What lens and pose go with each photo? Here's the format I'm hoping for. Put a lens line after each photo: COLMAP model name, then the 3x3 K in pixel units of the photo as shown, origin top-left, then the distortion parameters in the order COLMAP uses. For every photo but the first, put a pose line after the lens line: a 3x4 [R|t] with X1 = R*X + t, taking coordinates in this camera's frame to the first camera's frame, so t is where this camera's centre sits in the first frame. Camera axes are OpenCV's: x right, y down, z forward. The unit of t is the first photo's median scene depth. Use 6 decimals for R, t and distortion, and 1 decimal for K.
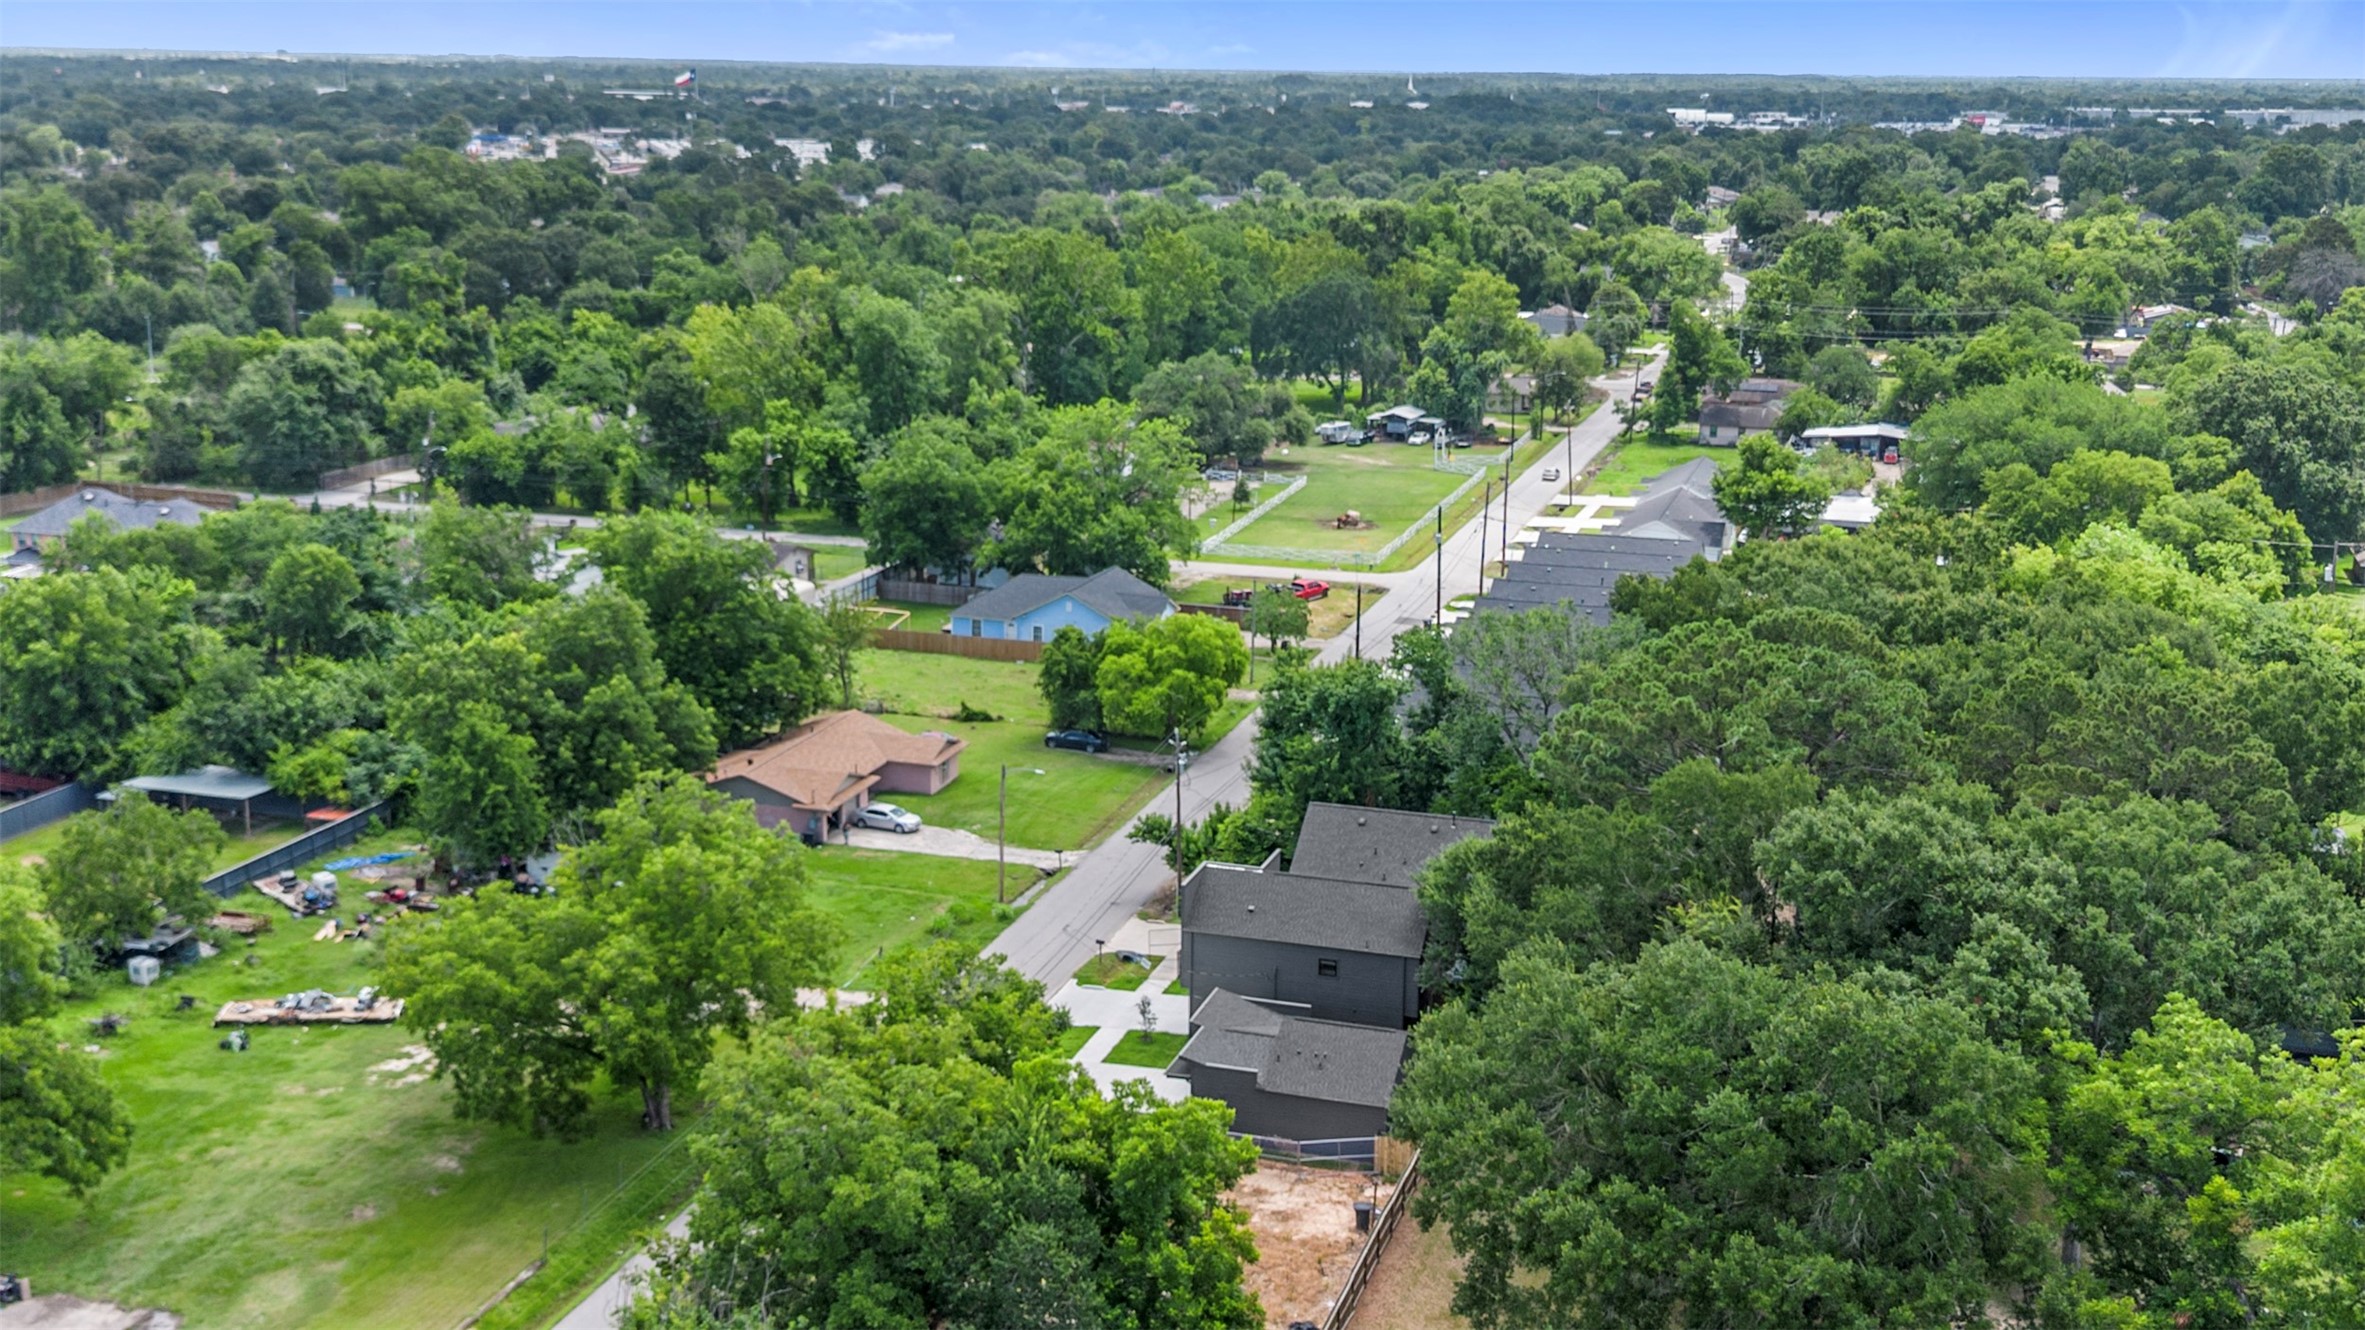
lens RADIAL K [[2493.0, 0, 1190.4], [0, 2493.0, 682.3], [0, 0, 1]] dist [0.155769, -0.402750]
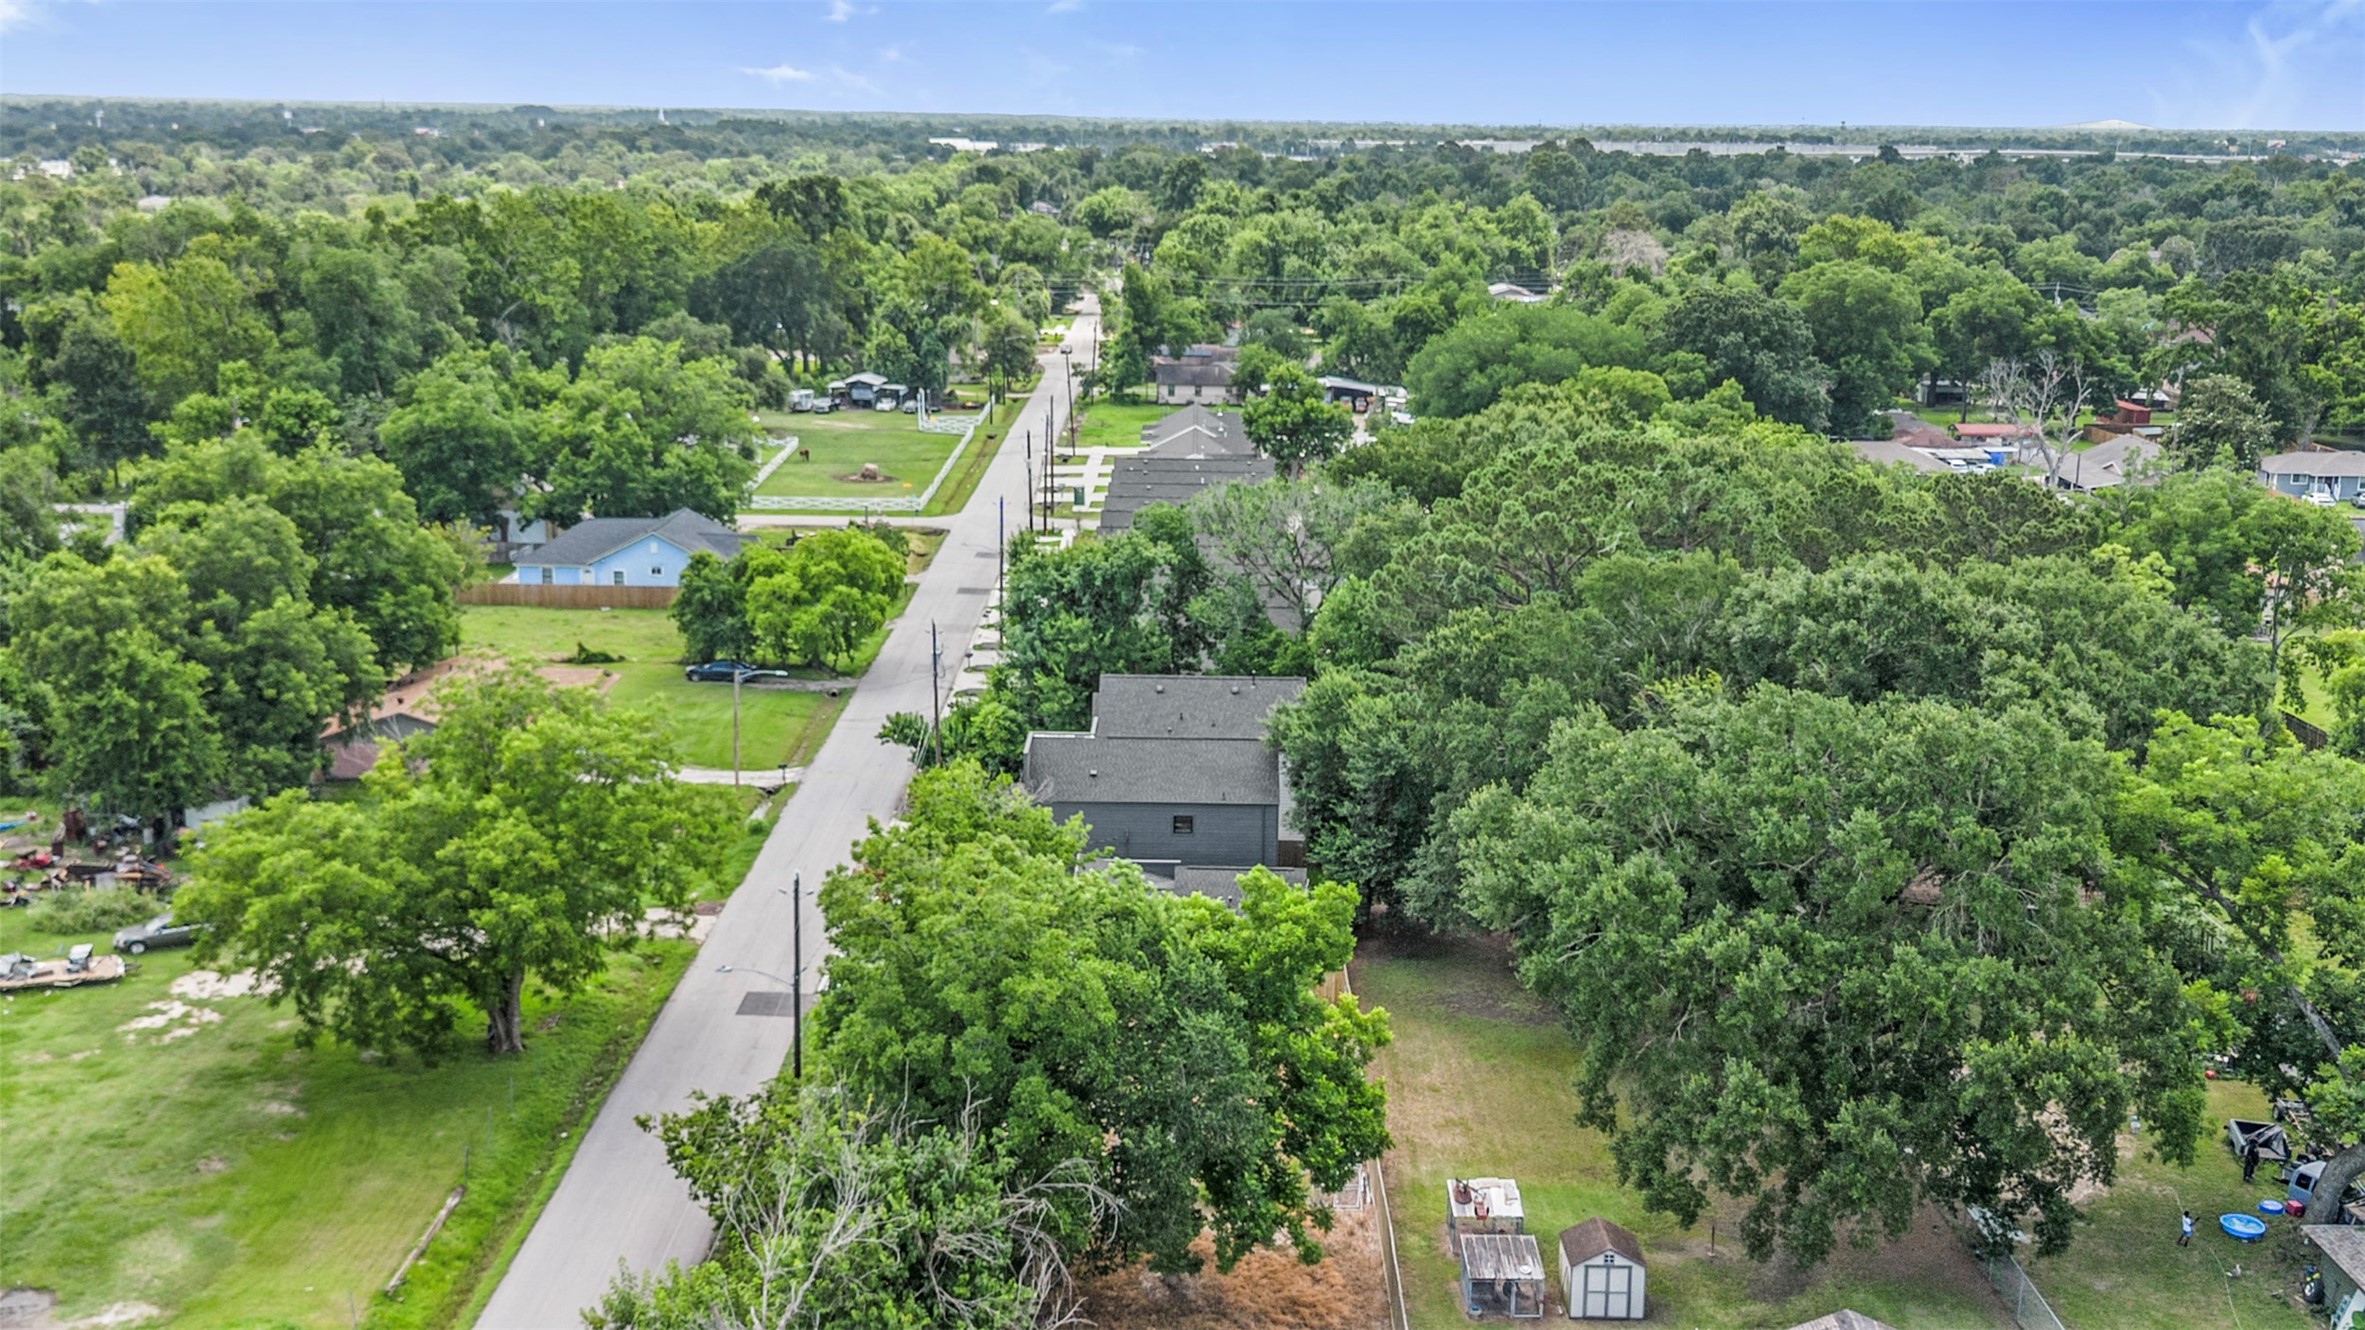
lens RADIAL K [[2493.0, 0, 1190.4], [0, 2493.0, 682.3], [0, 0, 1]] dist [0.155769, -0.402750]
pose [[0.957951, -0.063614, 0.279791, -0.135122], [0.067474, 0.997712, -0.004176, 0.041250], [-0.278885, 0.022879, 0.960052, 0.048092]]
